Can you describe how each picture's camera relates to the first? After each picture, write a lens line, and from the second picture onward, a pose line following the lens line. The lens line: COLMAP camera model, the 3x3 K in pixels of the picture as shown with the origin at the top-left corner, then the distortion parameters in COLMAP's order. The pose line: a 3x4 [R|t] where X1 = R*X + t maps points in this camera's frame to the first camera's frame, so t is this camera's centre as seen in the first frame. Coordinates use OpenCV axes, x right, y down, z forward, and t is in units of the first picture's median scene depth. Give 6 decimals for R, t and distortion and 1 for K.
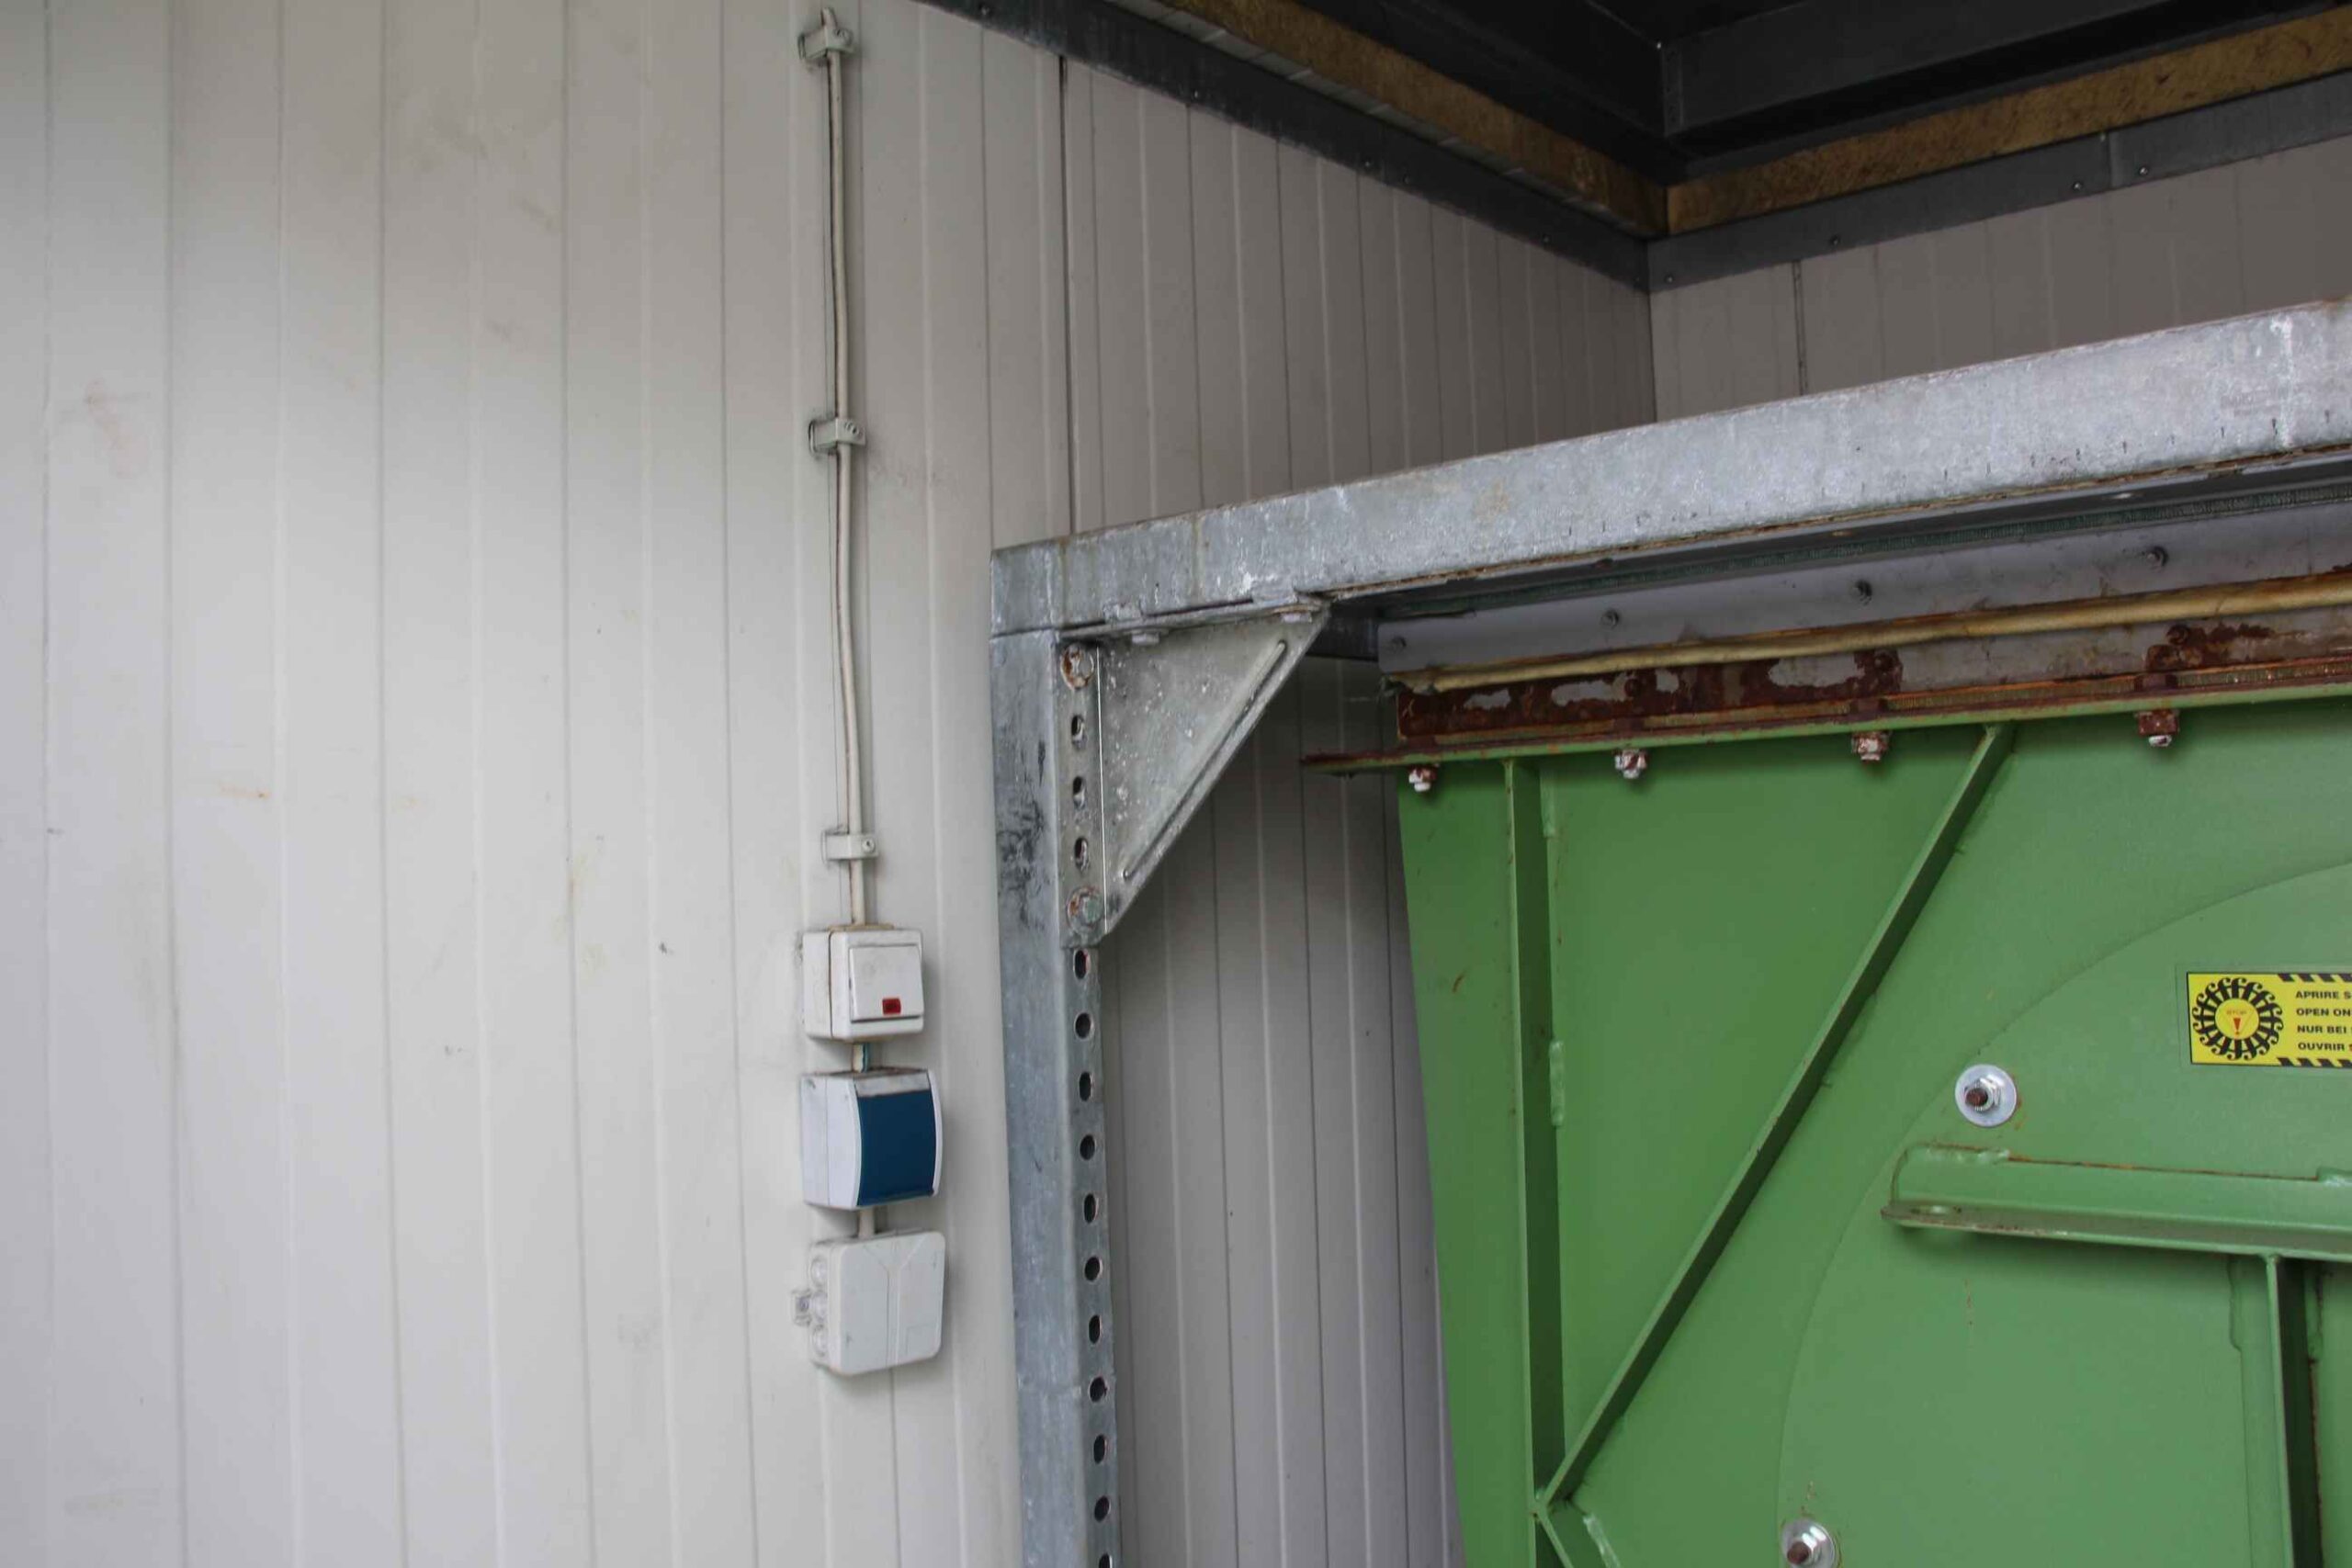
lens RADIAL K [[1952.9, 0, 1174.1], [0, 1952.9, 776.1], [0, 0, 1]] dist [-0.137417, 0.128182]
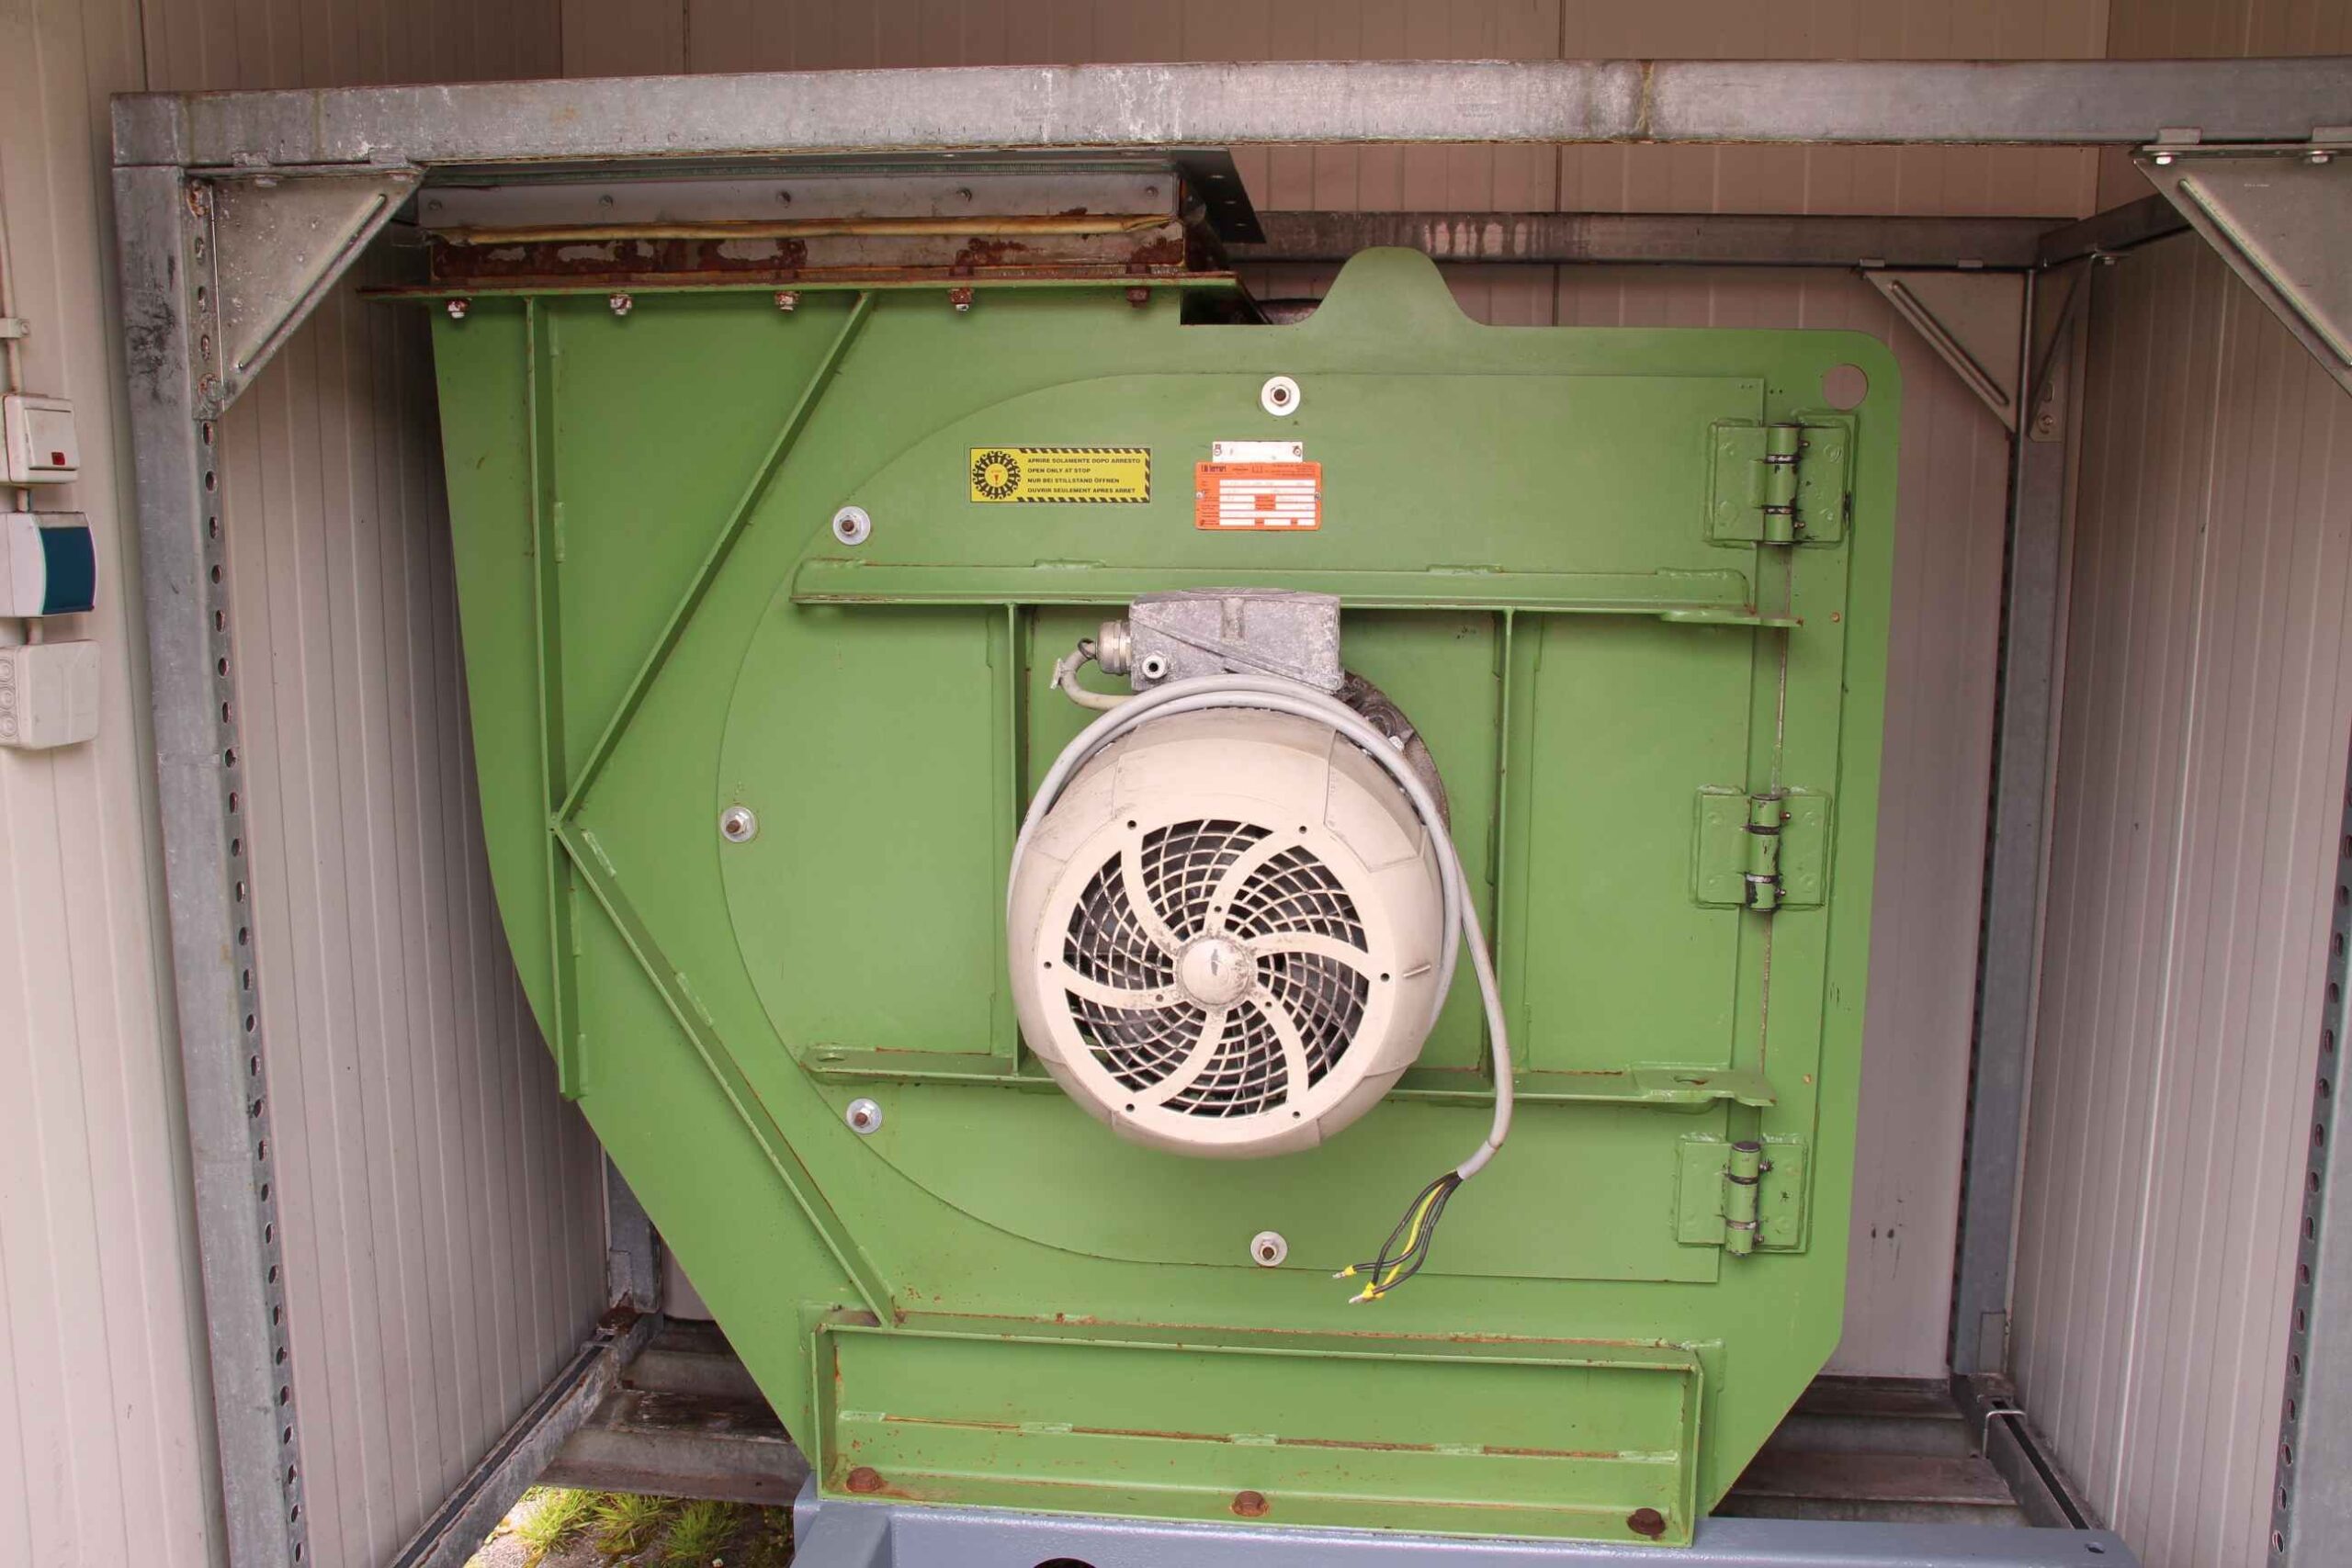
lens RADIAL K [[1952.9, 0, 1195.4], [0, 1952.9, 775.8], [0, 0, 1]] dist [-0.137417, 0.128182]
pose [[0.799827, -0.060747, 0.597149, -0.313010], [-0.057781, 0.982453, 0.177337, 0.063339], [-0.597443, -0.176343, 0.782282, -0.460905]]
